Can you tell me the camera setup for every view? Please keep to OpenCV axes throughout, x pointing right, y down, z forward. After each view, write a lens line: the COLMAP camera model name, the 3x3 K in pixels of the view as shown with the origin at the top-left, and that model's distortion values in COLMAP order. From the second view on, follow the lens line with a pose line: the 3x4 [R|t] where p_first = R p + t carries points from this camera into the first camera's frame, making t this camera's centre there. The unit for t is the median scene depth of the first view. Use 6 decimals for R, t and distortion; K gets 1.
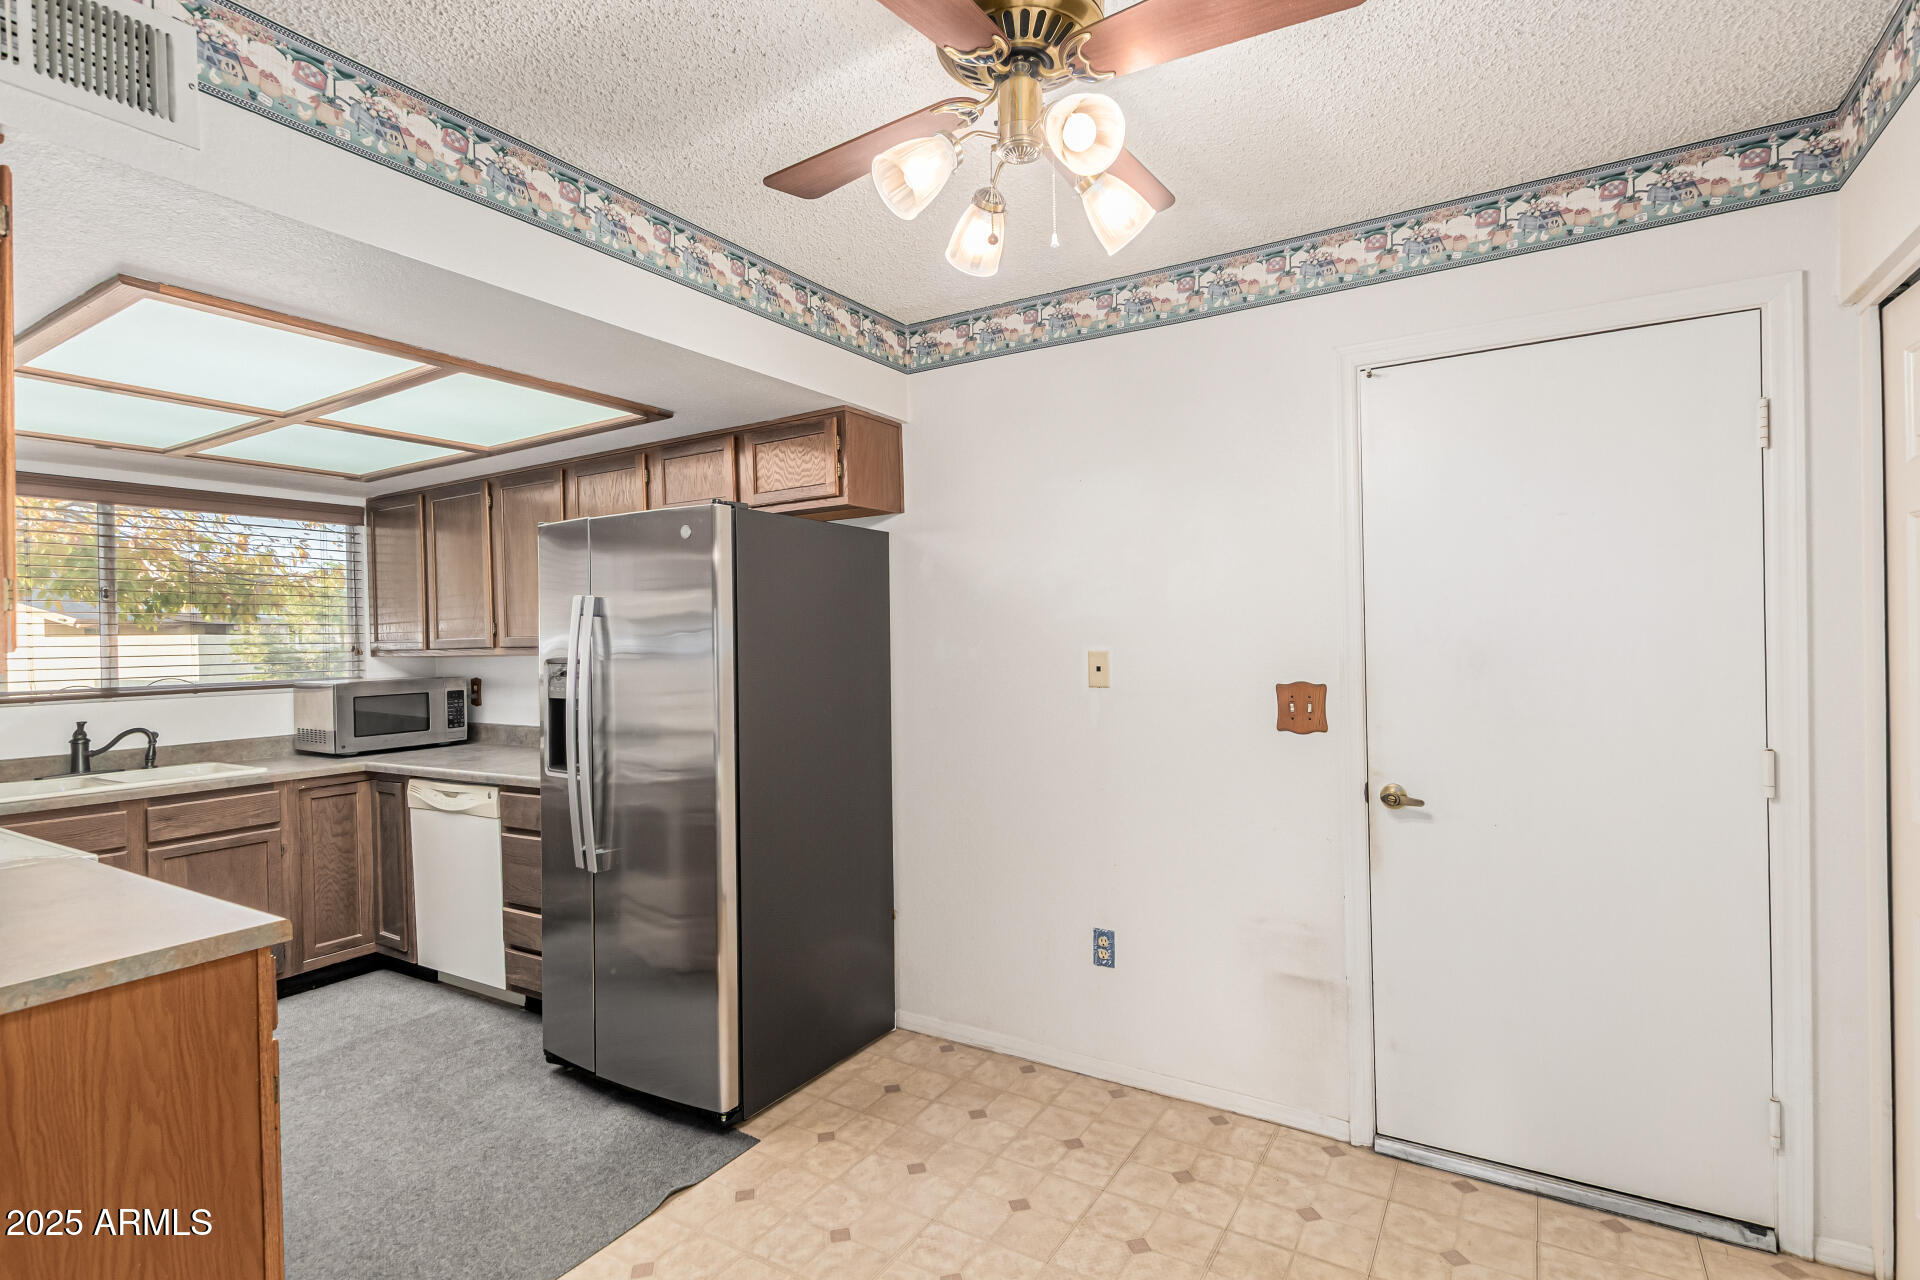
lens RADIAL K [[894.6, 0, 960.0], [0, 894.6, 640.0], [0, 0, 1]] dist [0.013884, 0.000377]
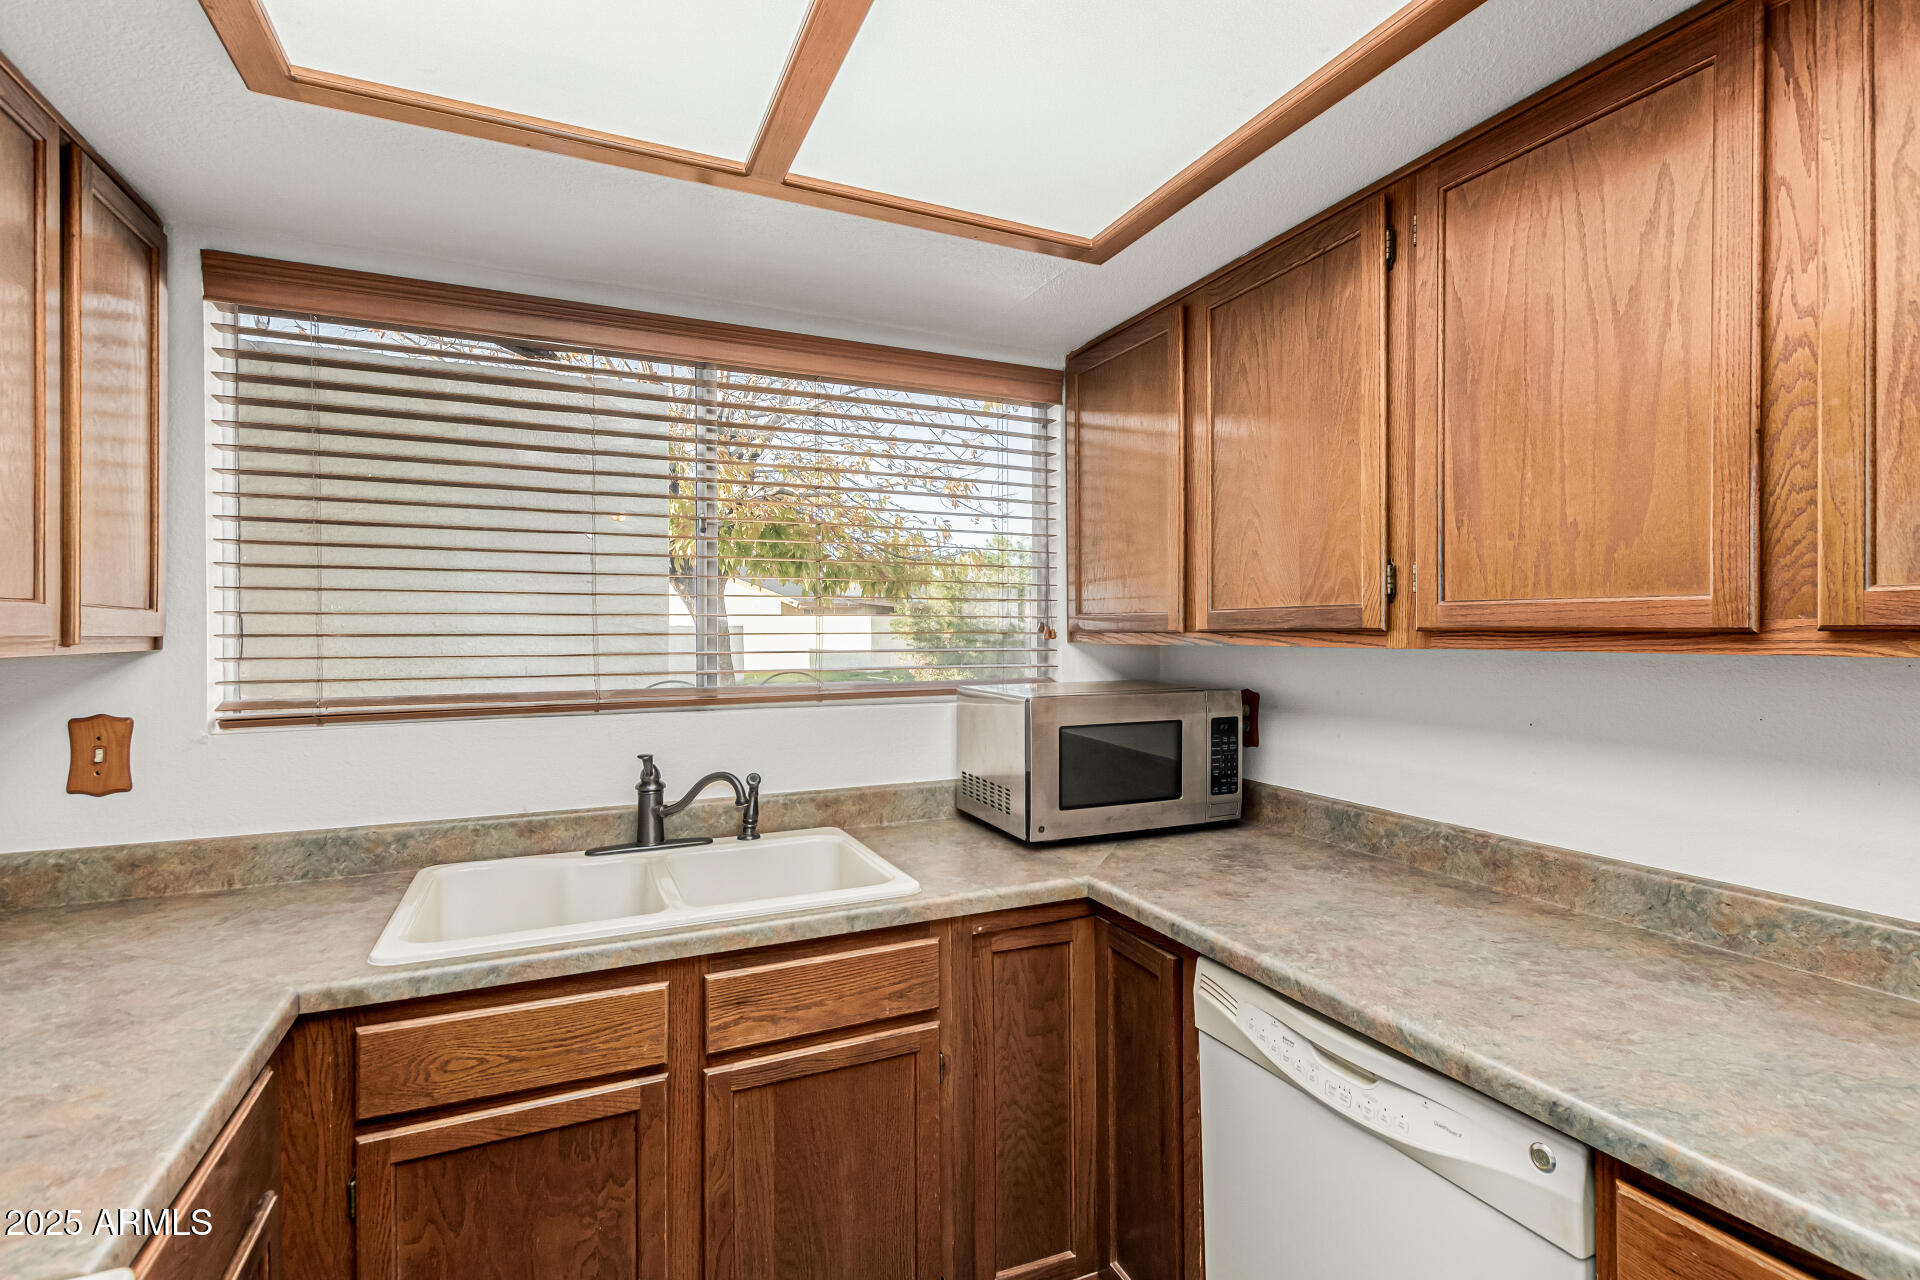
lens RADIAL K [[882.8, 0, 960.0], [0, 882.8, 640.0], [0, 0, 1]] dist [0.000817, 0.000042]
pose [[0.822356, 0.026248, -0.568368, -0.465086], [-0.017936, 0.999635, 0.020212, 0.008586], [0.568691, -0.006427, 0.822526, 0.600695]]
